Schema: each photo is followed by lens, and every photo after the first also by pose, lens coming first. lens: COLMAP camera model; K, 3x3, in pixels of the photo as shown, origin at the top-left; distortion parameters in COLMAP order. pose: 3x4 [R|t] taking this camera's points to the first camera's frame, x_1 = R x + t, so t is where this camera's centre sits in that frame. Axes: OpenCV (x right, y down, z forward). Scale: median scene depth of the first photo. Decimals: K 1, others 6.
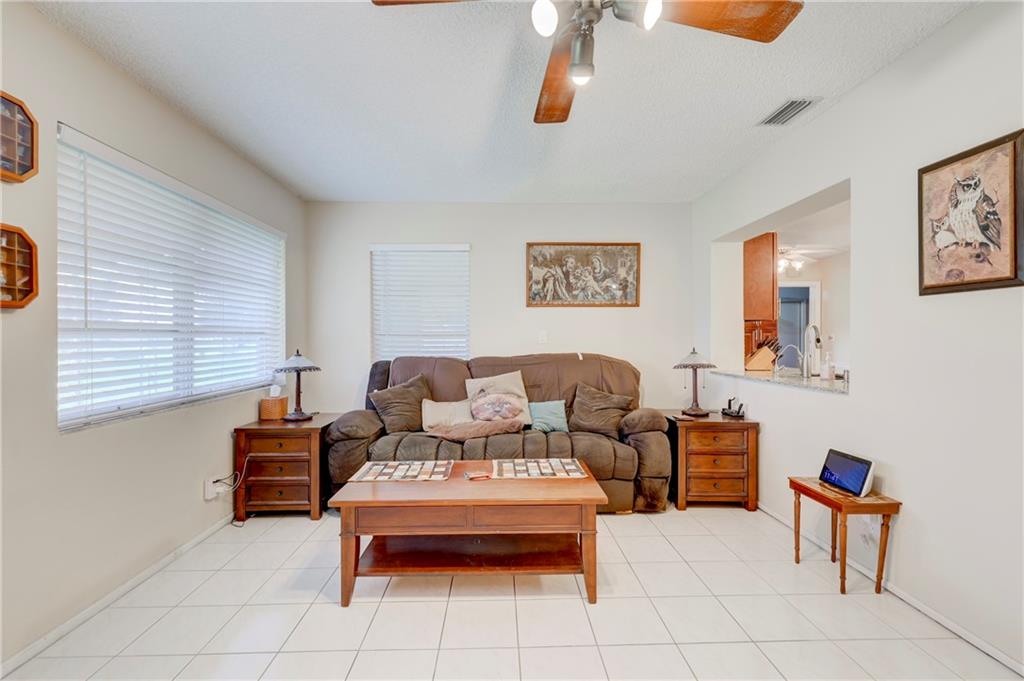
lens RADIAL K [[438.2, 0, 508.3], [0, 438.2, 339.5], [0, 0, 1]] dist [0.000292, -0.000183]
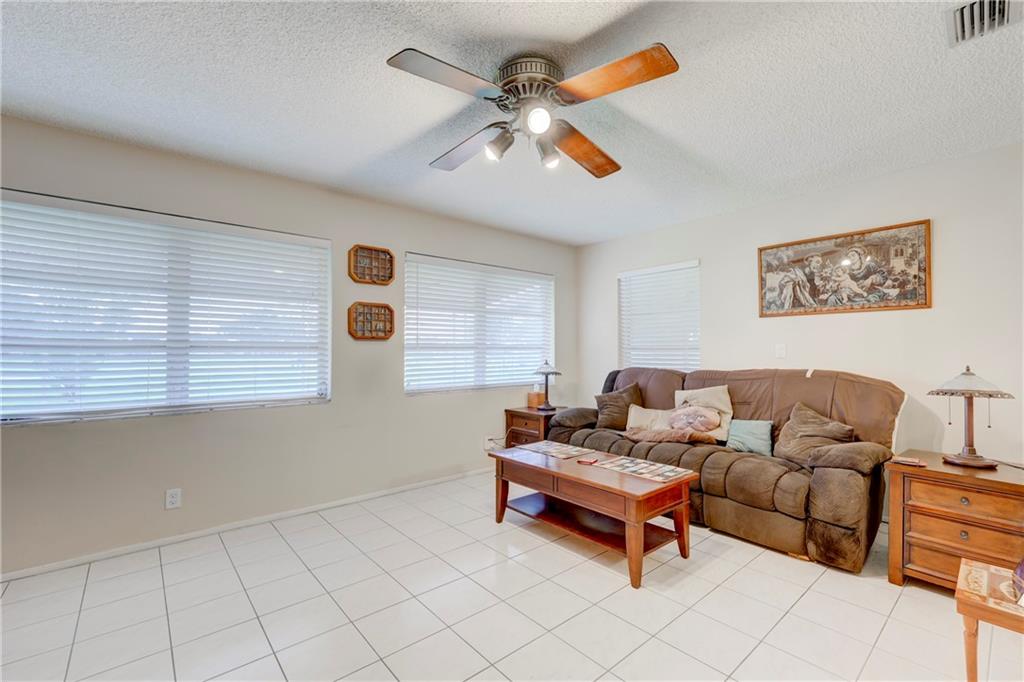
lens RADIAL K [[435.6, 0, 511.1], [0, 435.6, 343.8], [0, 0, 1]] dist [0.000628, -0.000208]
pose [[0.633443, -0.012394, -0.773690, 0.483302], [-0.002295, 0.999837, -0.017895, -0.002201], [0.773786, 0.013111, 0.633311, 0.022035]]
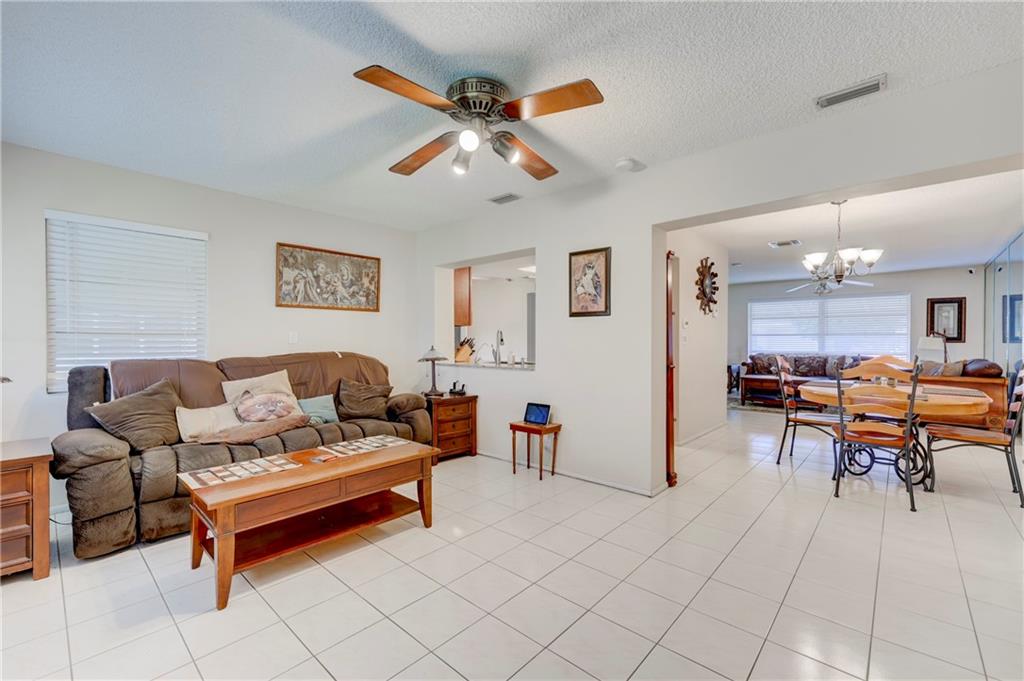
lens RADIAL K [[430.5, 0, 518.4], [0, 430.5, 340.8], [0, 0, 1]] dist [-0.000038, 0.000010]
pose [[0.681340, -0.000282, 0.731967, -0.347189], [0.000027, 1.000000, 0.000359, 0.003321], [-0.731968, -0.000225, 0.681339, -0.082200]]
